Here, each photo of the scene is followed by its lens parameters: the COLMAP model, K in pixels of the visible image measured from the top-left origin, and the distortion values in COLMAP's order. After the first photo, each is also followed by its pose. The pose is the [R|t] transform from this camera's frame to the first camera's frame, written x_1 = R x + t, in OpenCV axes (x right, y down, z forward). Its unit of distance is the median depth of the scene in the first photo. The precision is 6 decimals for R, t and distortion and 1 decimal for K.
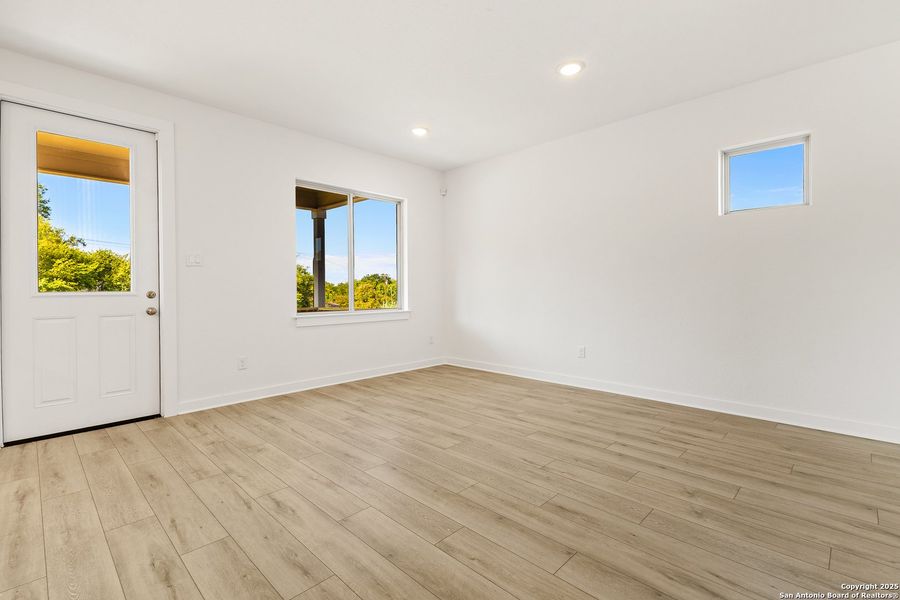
lens RADIAL K [[412.6, 0, 456.3], [0, 412.6, 286.5], [0, 0, 1]] dist [0.004980, 0.001368]
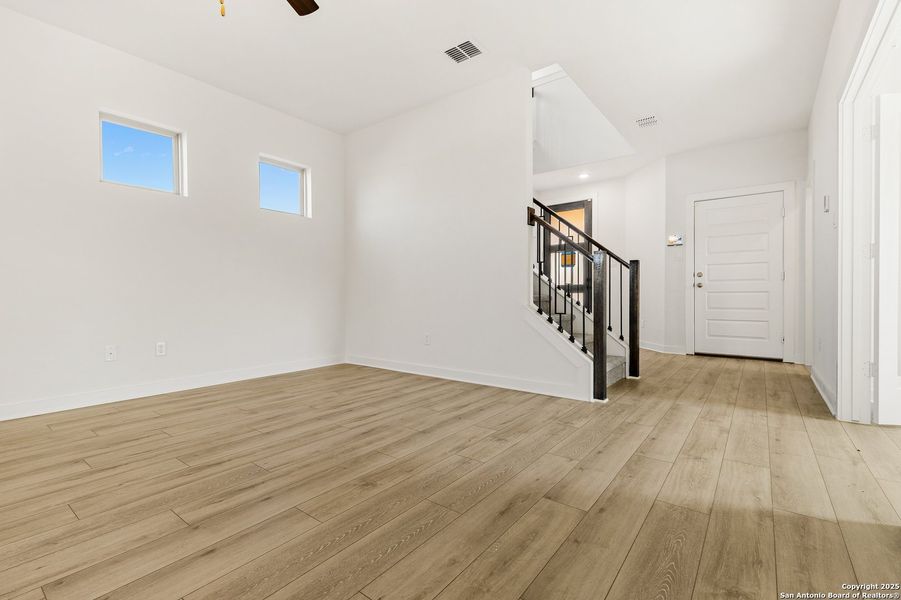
lens RADIAL K [[410.0, 0, 451.5], [0, 410.0, 299.2], [0, 0, 1]] dist [0.009240, -0.001577]
pose [[-0.119822, -0.003697, 0.992788, -0.099838], [-0.002767, 0.999990, 0.003390, 0.089905], [-0.992792, -0.002341, -0.119831, 0.144185]]
